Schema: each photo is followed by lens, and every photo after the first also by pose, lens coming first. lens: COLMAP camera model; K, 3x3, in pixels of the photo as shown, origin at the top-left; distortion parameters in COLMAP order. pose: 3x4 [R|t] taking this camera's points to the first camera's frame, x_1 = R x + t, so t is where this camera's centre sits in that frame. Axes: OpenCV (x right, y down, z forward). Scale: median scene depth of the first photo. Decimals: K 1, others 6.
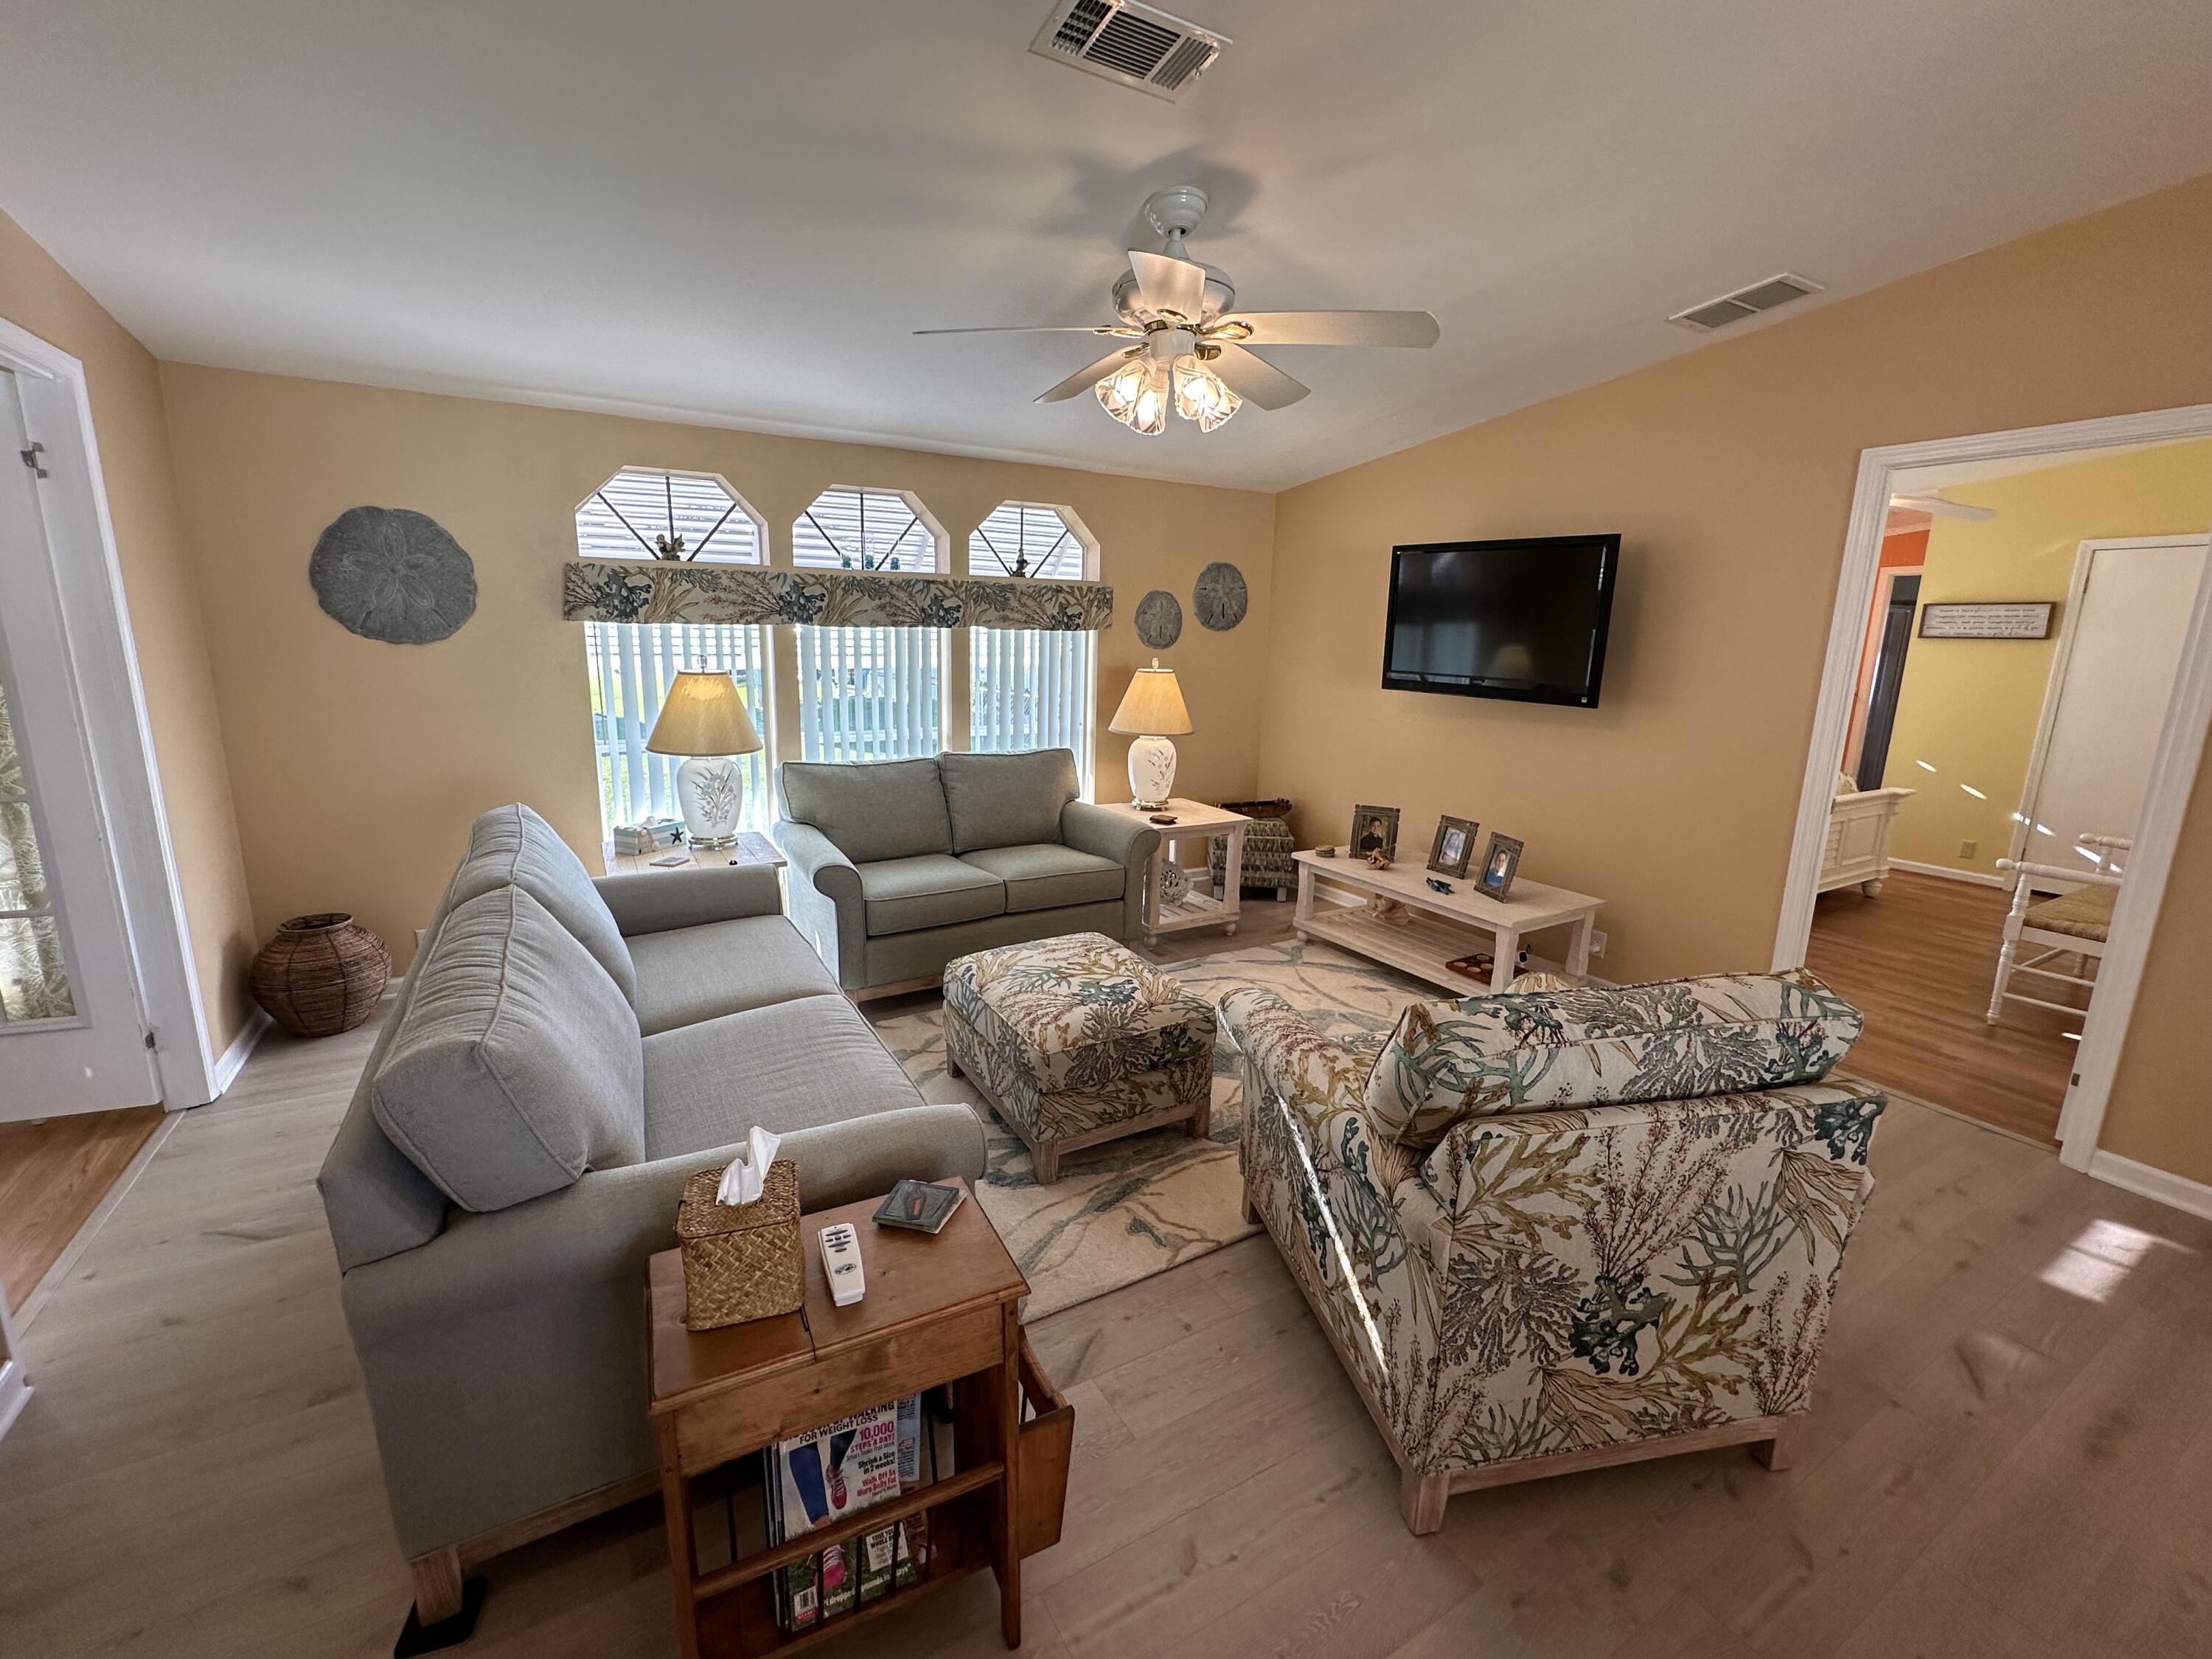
lens RADIAL K [[926.6, 0, 1101.3], [0, 926.6, 832.0], [0, 0, 1]] dist [-0.001353, 0.000054]
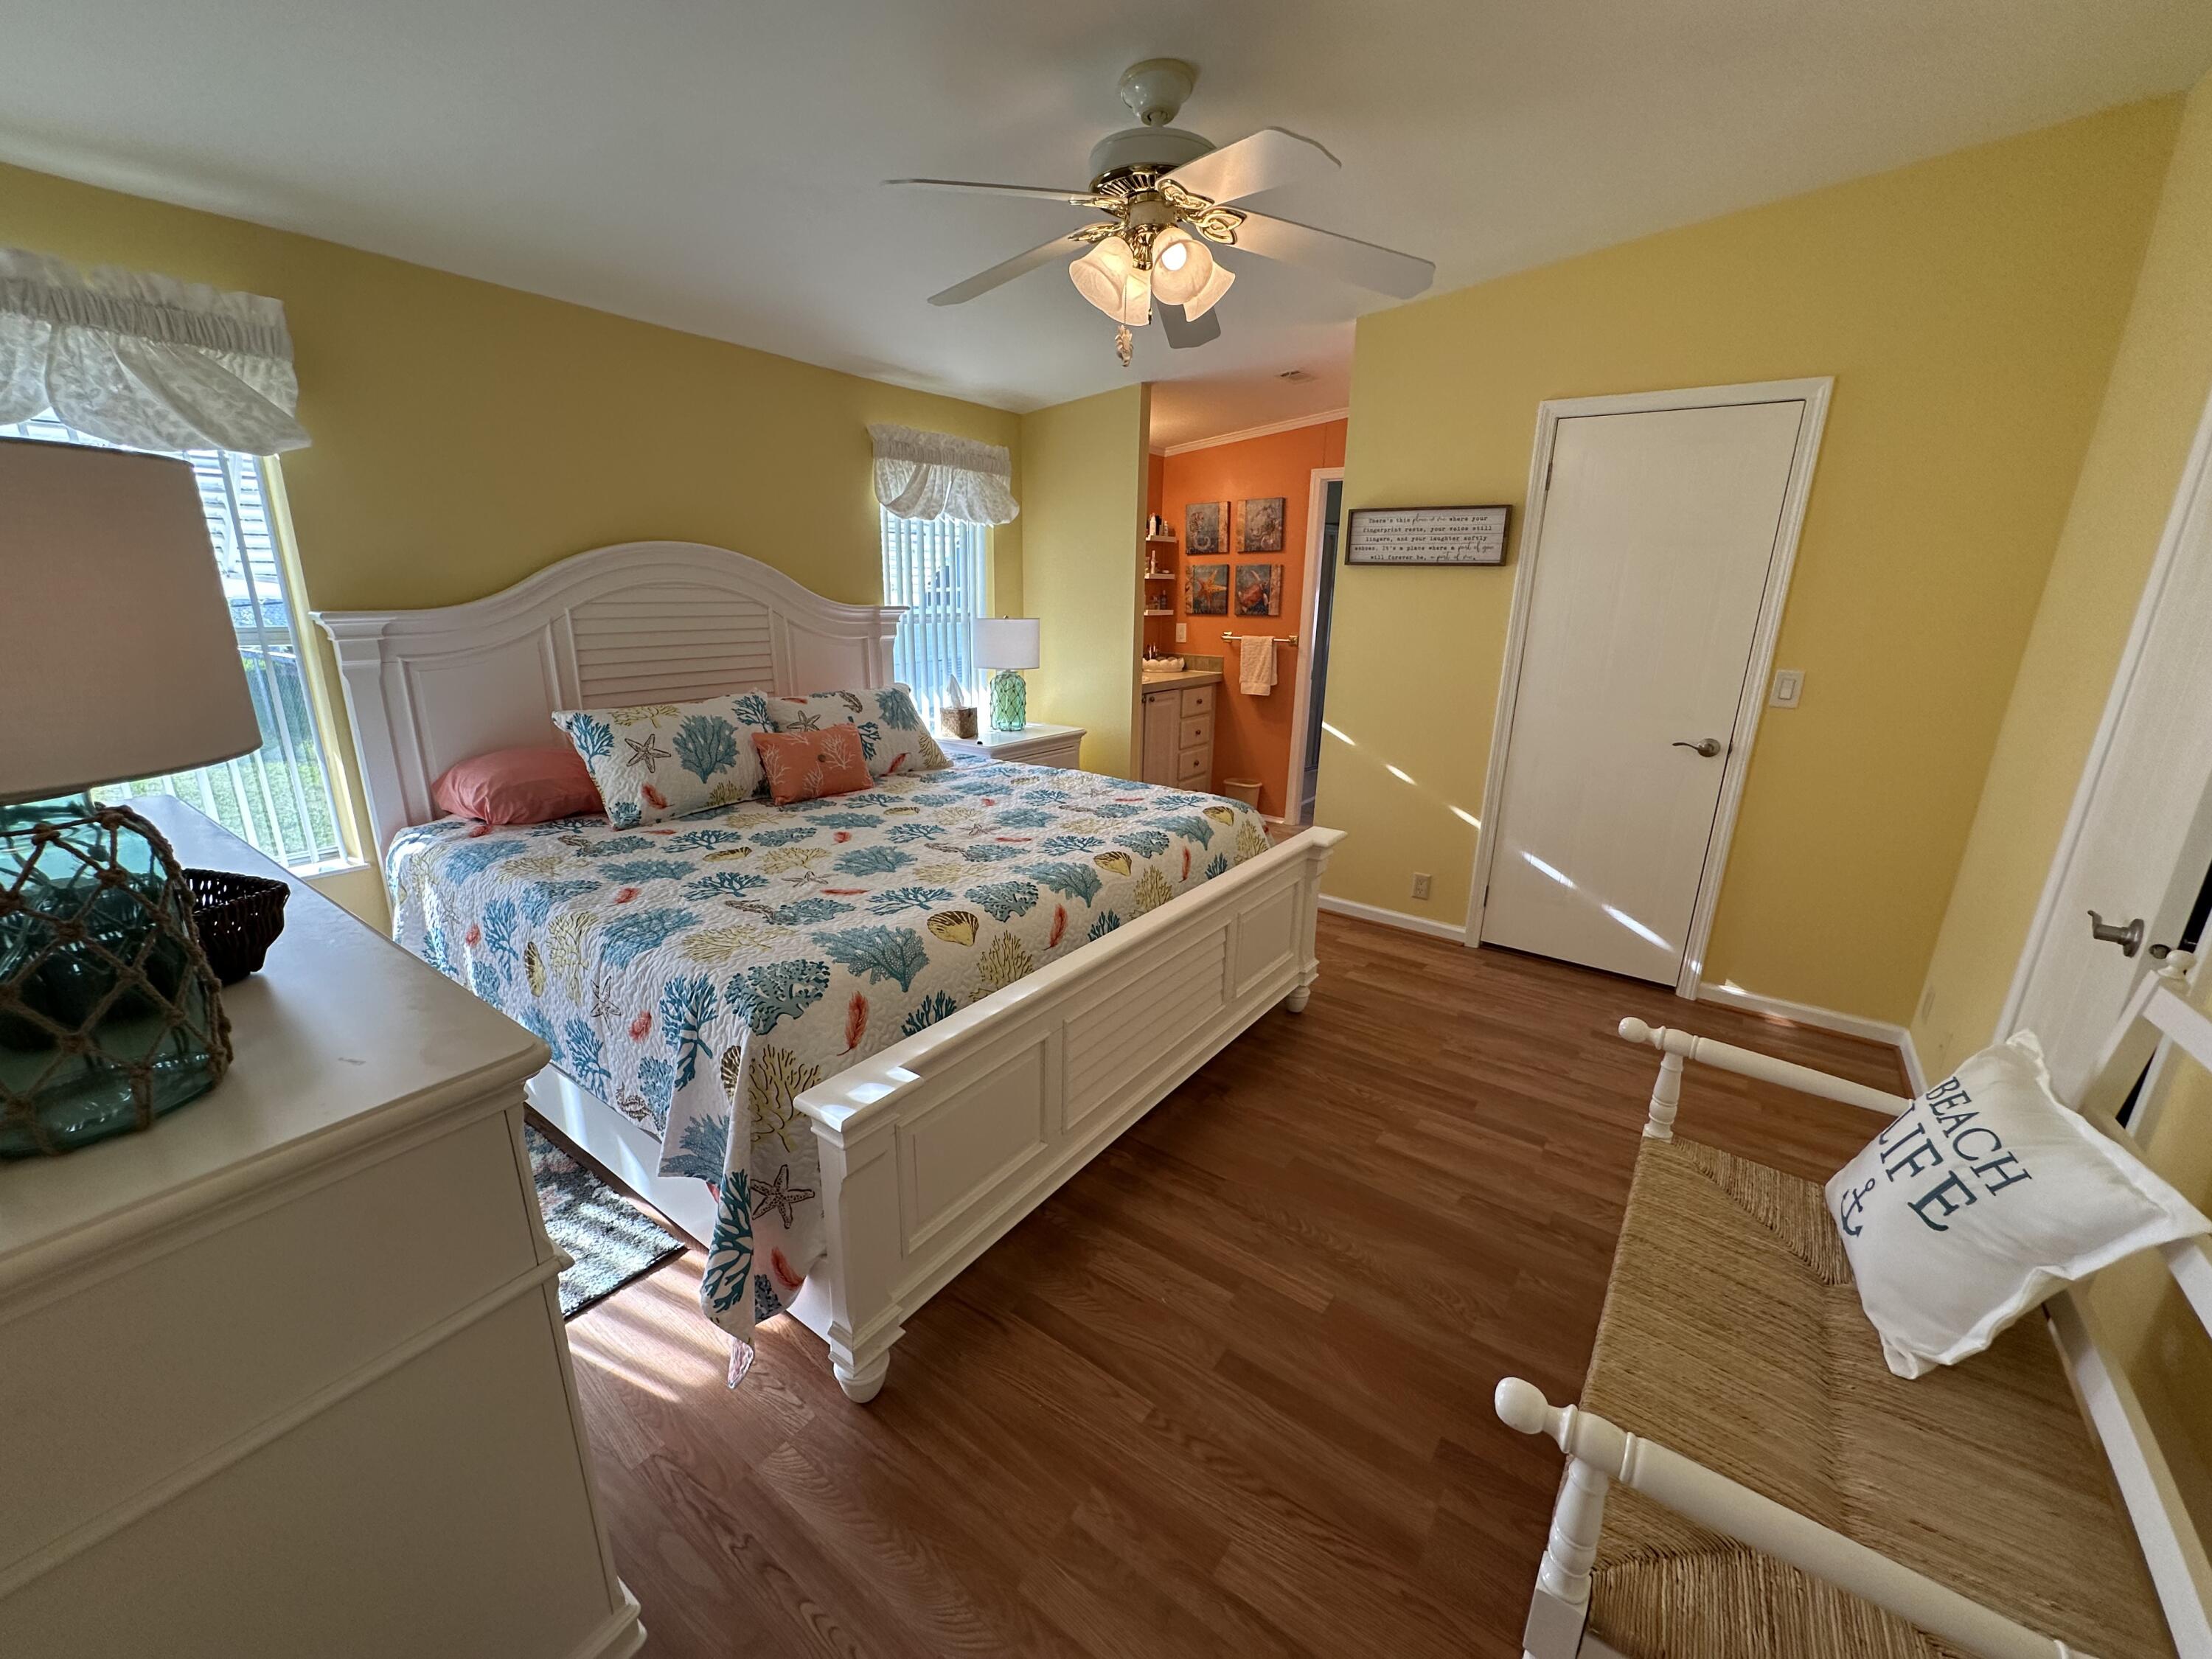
lens RADIAL K [[882.8, 0, 1089.1], [0, 882.8, 828.7], [0, 0, 1]] dist [-0.001317, 0.000125]
pose [[0.925785, -0.106821, 0.362645, 0.739070], [0.079751, 0.992846, 0.088860, -0.149798], [-0.369543, -0.053344, 0.927681, 0.758284]]
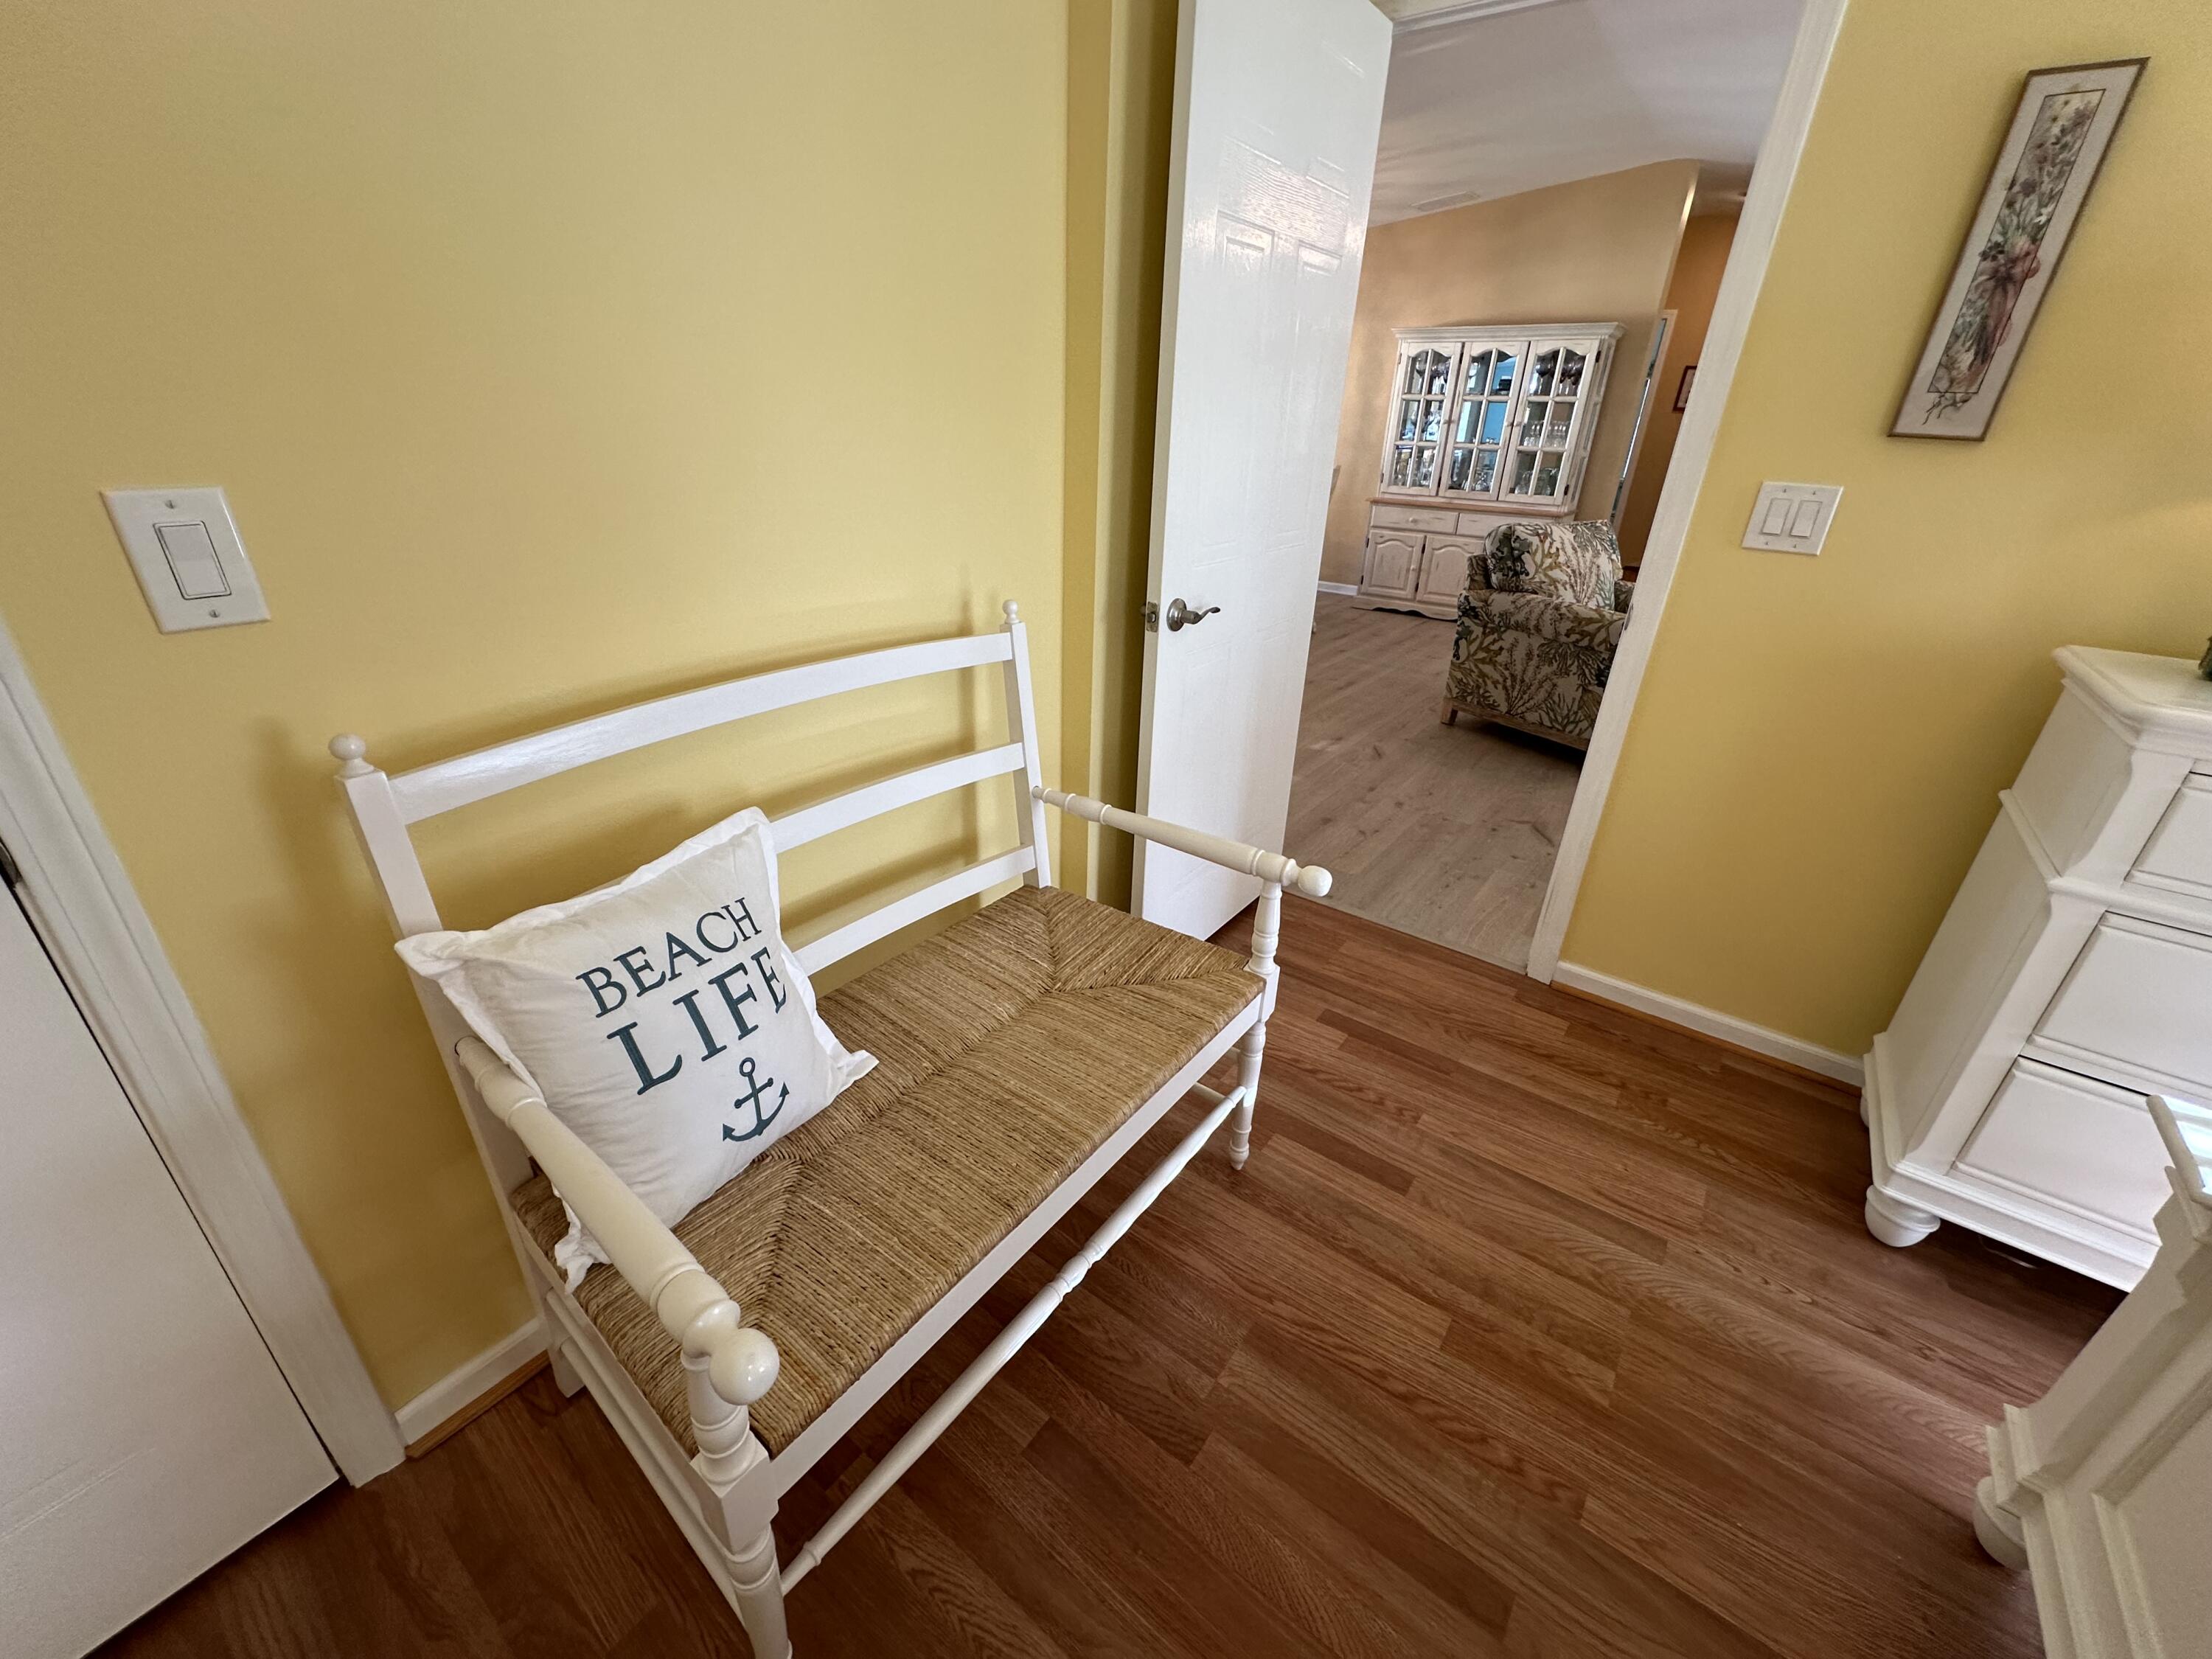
lens RADIAL K [[882.8, 0, 1104.5], [0, 882.8, 830.9], [0, 0, 1]] dist [-0.001317, 0.000125]
pose [[-0.925898, 0.118831, -0.358596, 1.118504], [-0.127487, 0.795264, 0.592708, -0.181075], [0.355611, 0.594504, -0.721184, 1.141857]]
